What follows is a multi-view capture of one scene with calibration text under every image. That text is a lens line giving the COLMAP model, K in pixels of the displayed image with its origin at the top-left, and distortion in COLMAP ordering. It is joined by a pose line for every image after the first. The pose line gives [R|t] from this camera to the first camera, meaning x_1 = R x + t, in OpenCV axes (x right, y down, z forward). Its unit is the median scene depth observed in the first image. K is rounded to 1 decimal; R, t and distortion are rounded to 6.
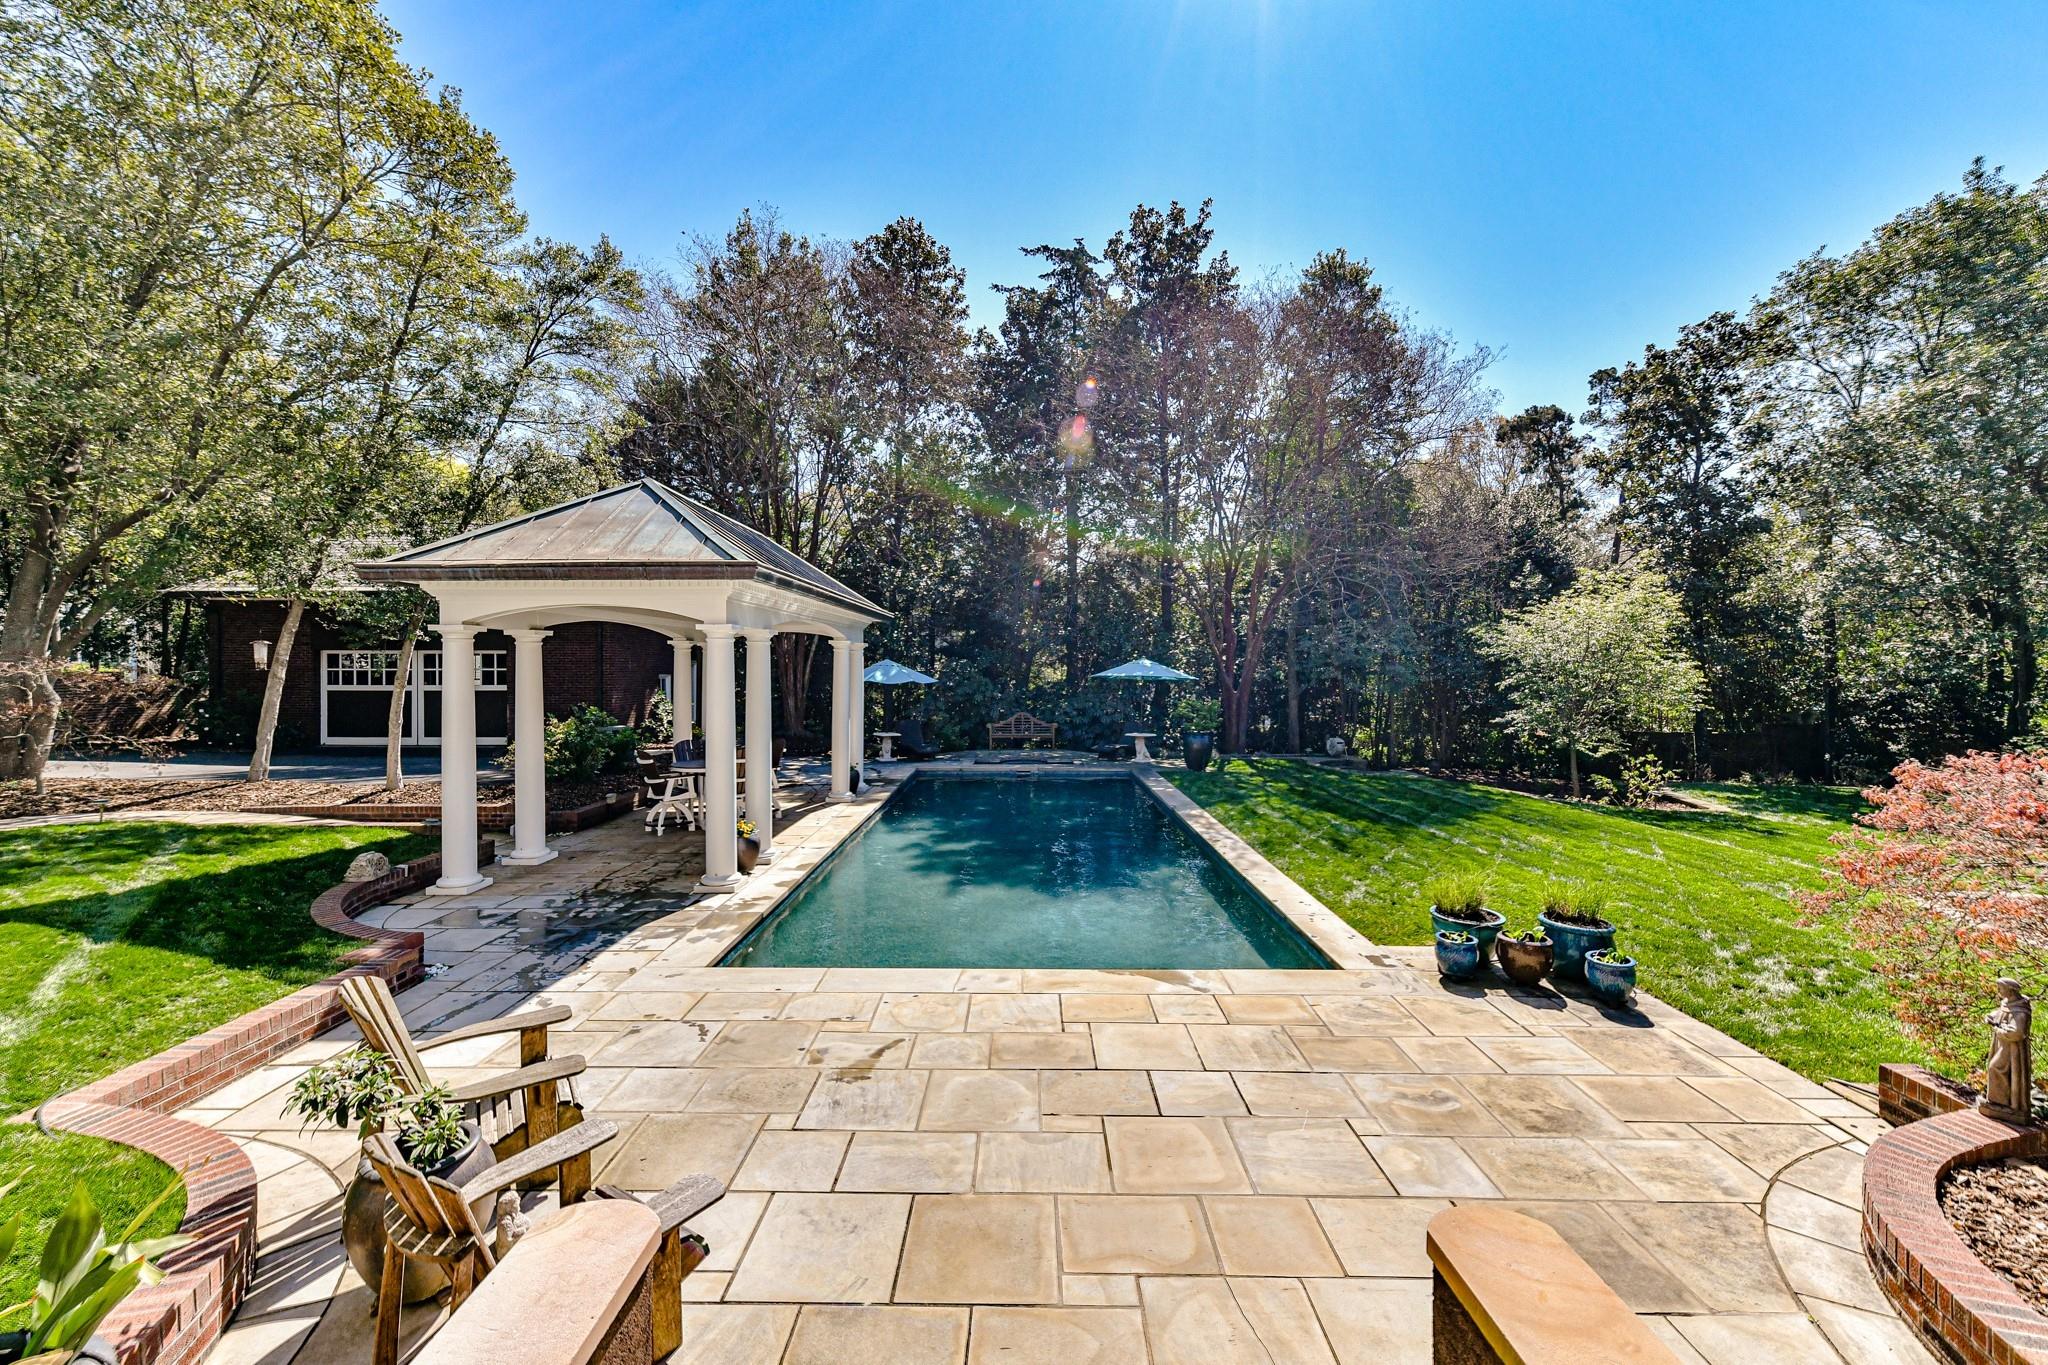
lens RADIAL K [[821.9, 0, 1019.6], [0, 821.9, 669.5], [0, 0, 1]] dist [0.009427, -0.001225]
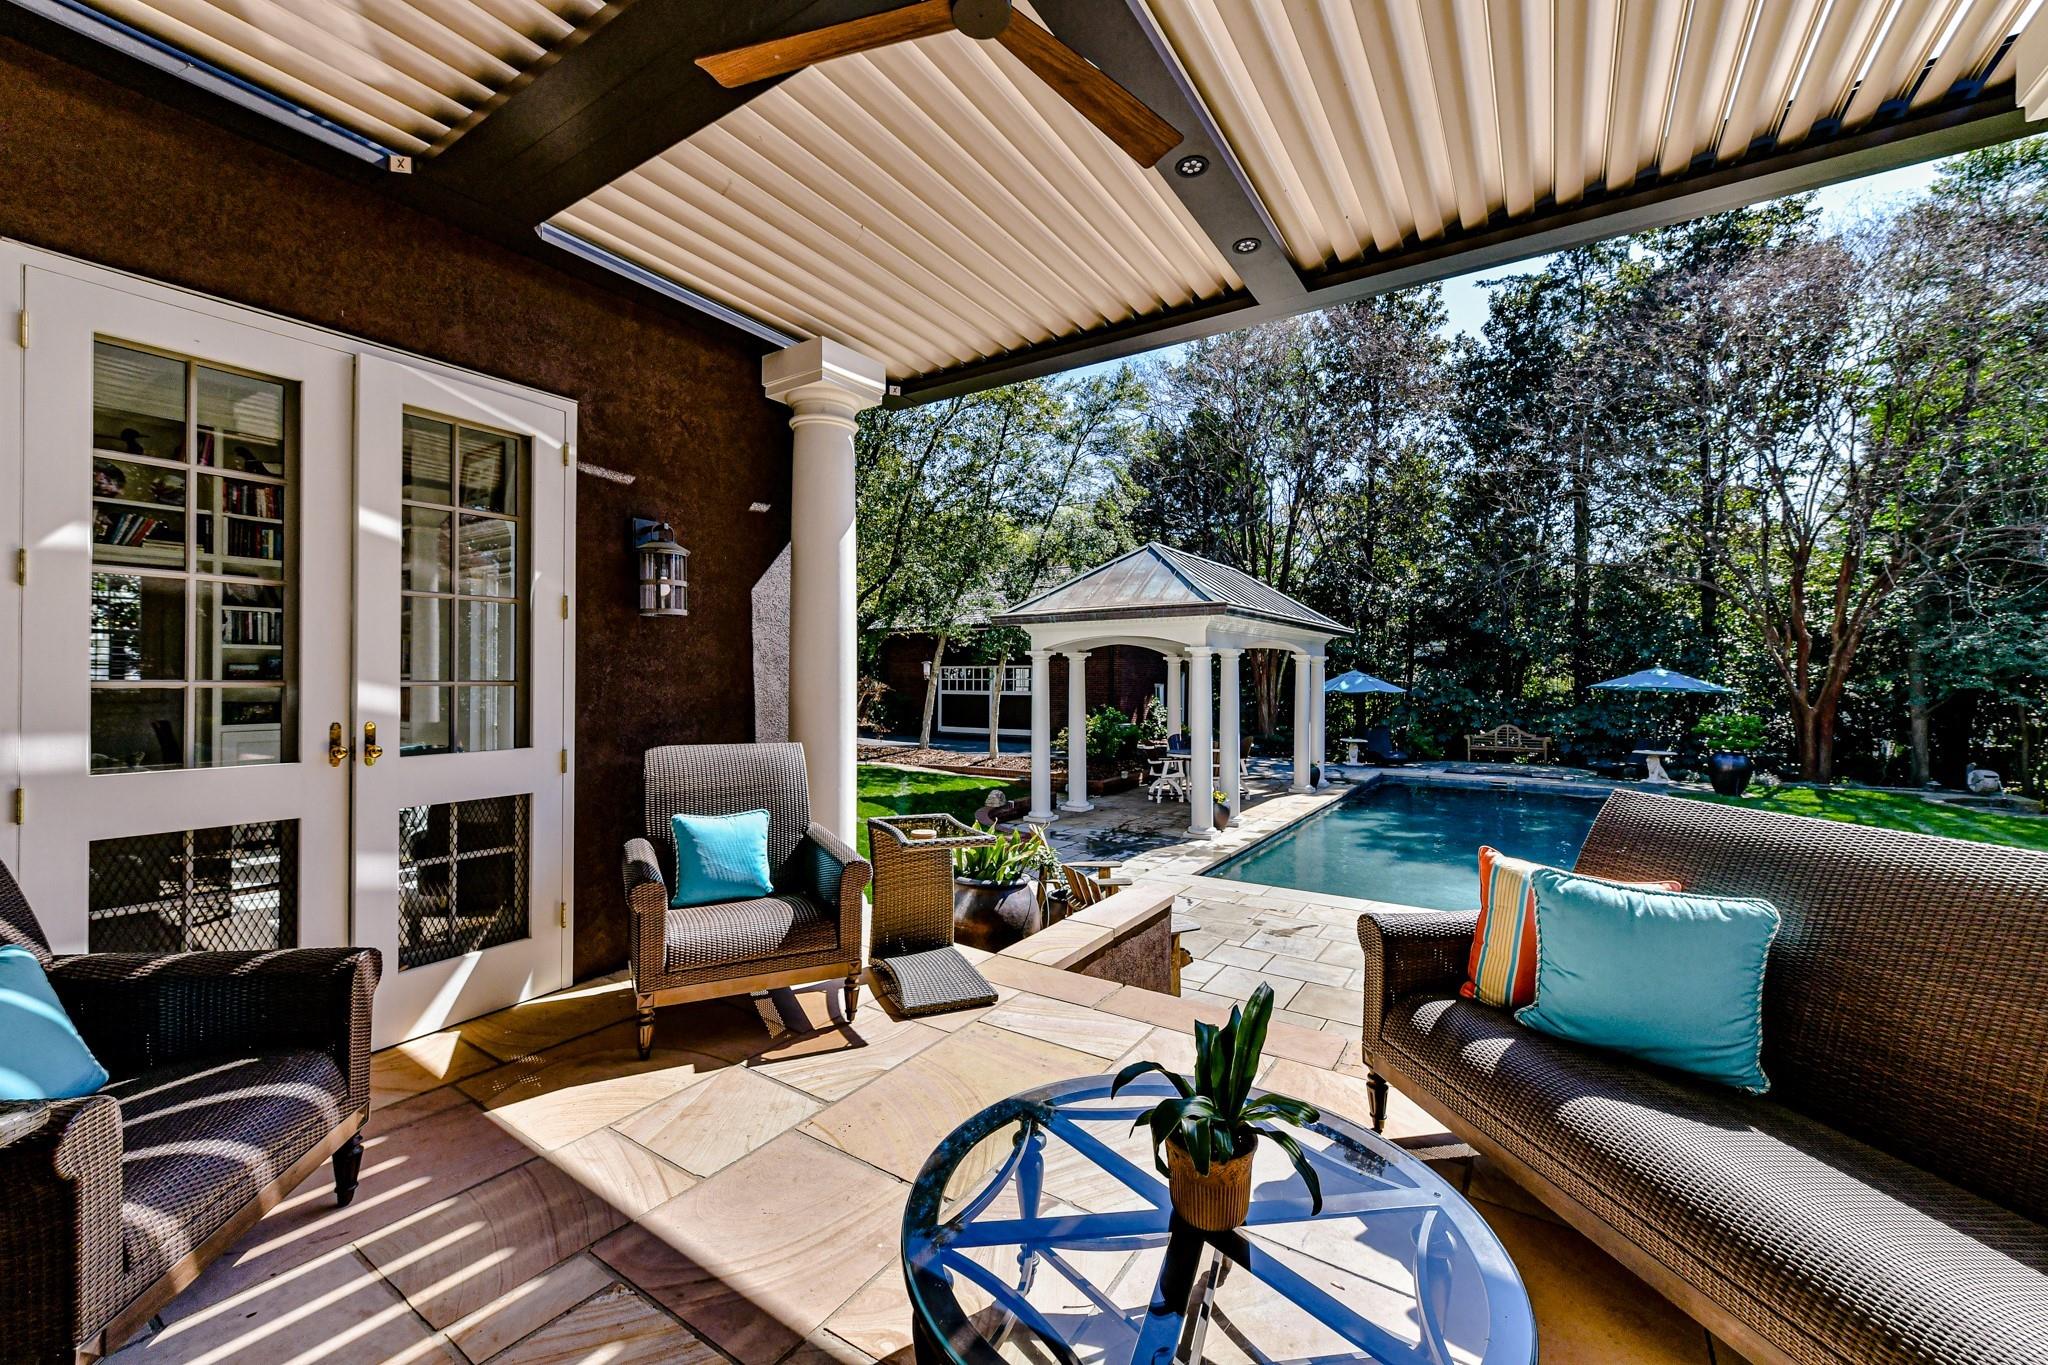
lens RADIAL K [[821.9, 0, 1010.2], [0, 821.9, 681.5], [0, 0, 1]] dist [0.009427, -0.001225]
pose [[0.835878, 0.002047, -0.548911, 0.062128], [-0.000951, 0.999997, 0.002282, 0.000152], [0.548914, -0.001386, 0.835877, -0.163183]]
